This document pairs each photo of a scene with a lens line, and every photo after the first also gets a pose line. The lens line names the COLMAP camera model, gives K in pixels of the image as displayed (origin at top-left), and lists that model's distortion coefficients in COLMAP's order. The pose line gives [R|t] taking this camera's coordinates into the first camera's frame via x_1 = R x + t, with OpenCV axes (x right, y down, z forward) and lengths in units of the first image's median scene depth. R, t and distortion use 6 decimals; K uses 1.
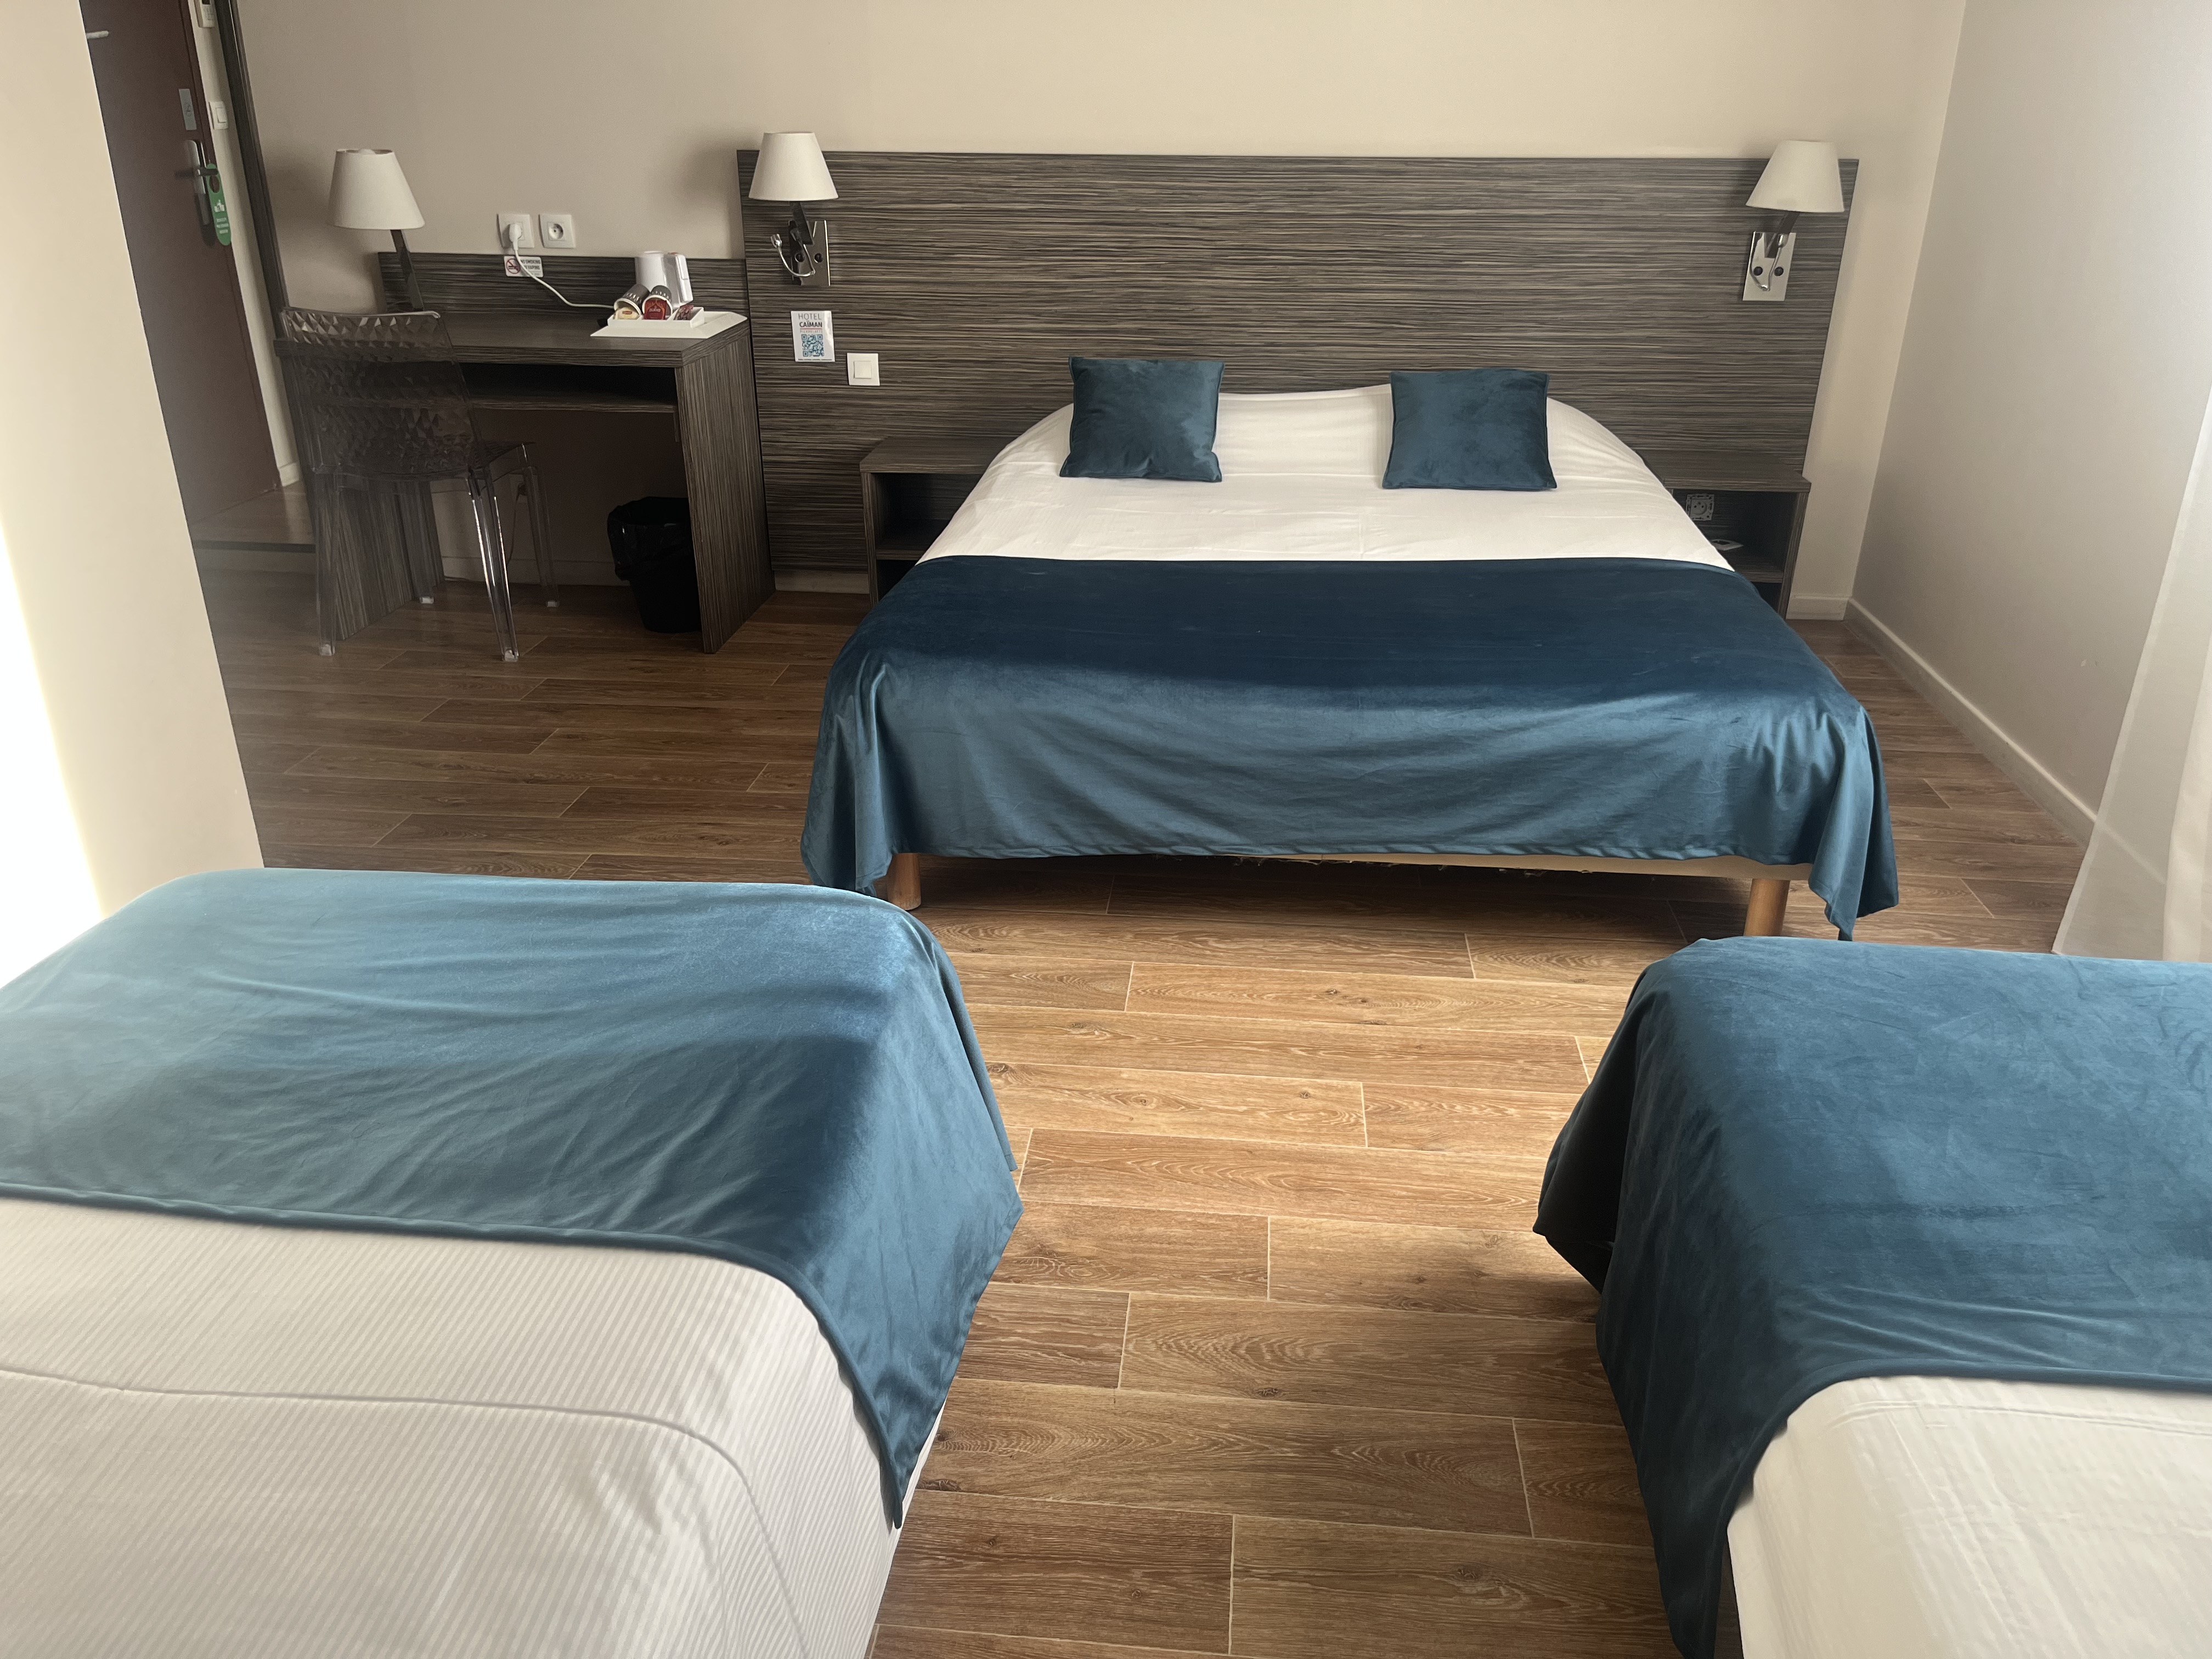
lens RADIAL K [[1668.7, 0, 1106.0], [0, 1668.7, 829.5], [0, 0, 1]] dist [0.070393, -0.104765]
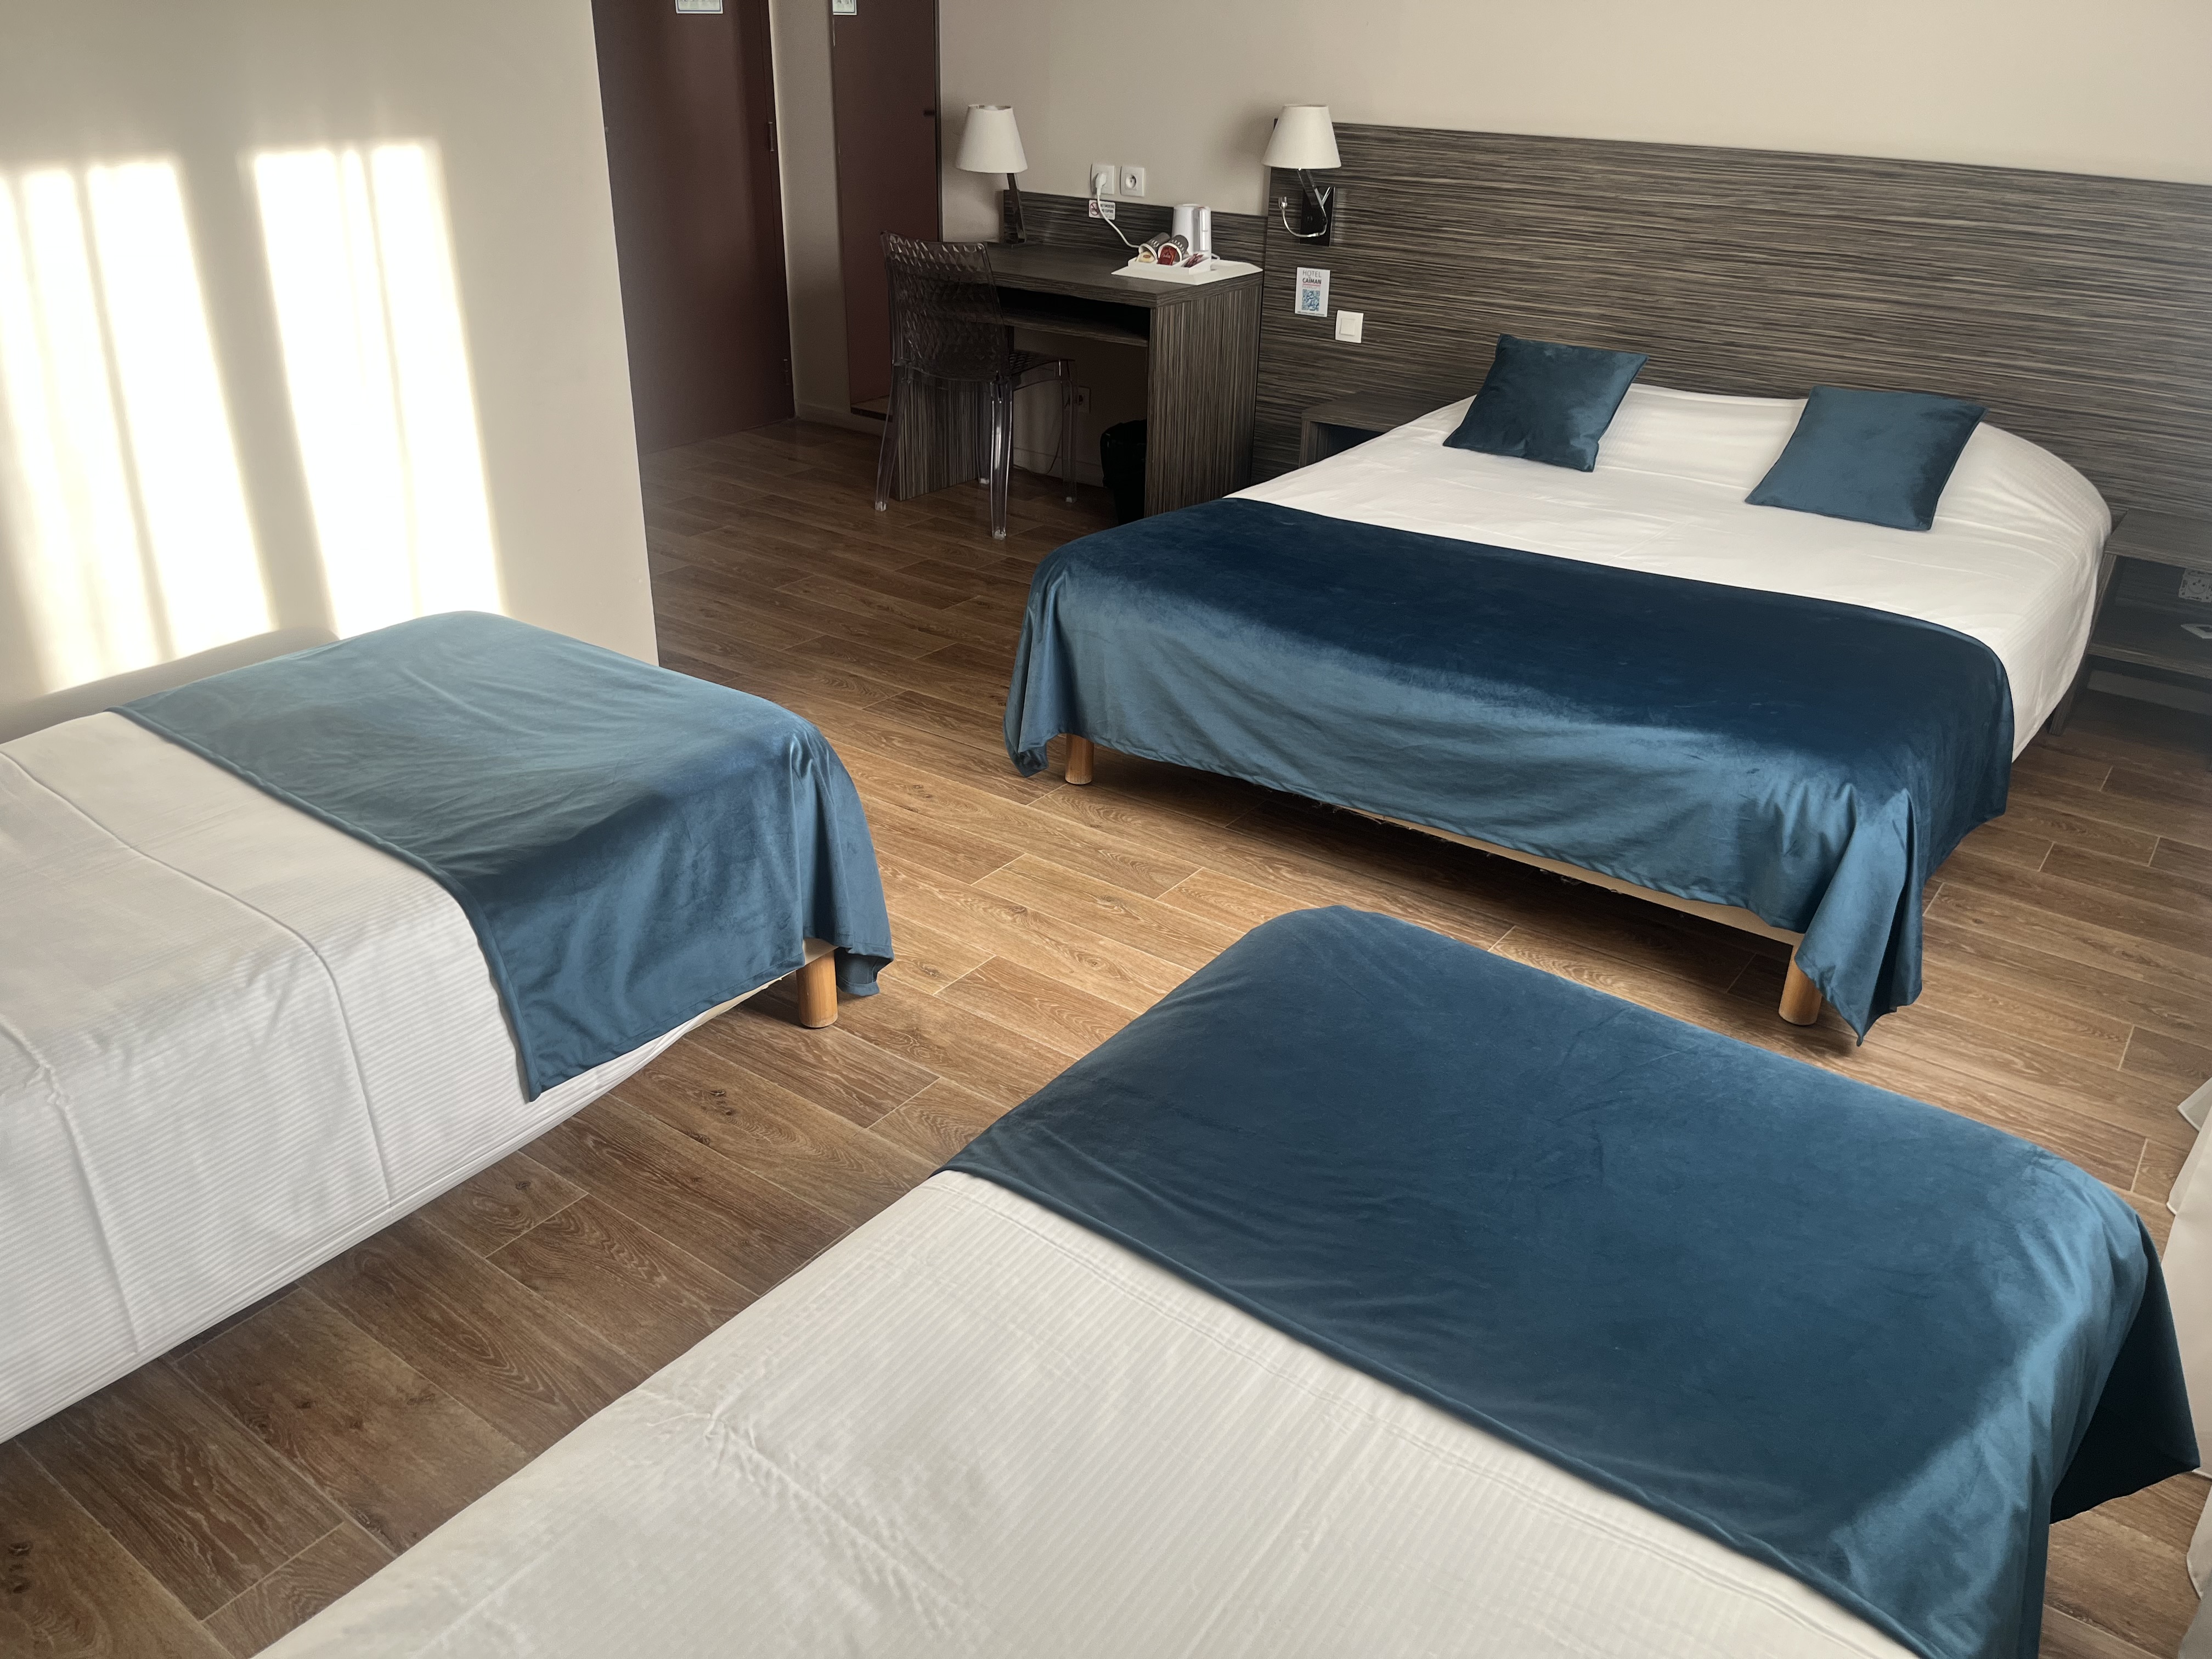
lens RADIAL K [[1669.3, 0, 1106.0], [0, 1669.3, 829.5], [0, 0, 1]] dist [0.060924, -0.059157]
pose [[0.862078, 0.240398, -0.446129, 0.467913], [-0.225689, 0.970329, 0.086753, -0.029930], [0.453747, 0.025899, 0.890754, -0.046746]]
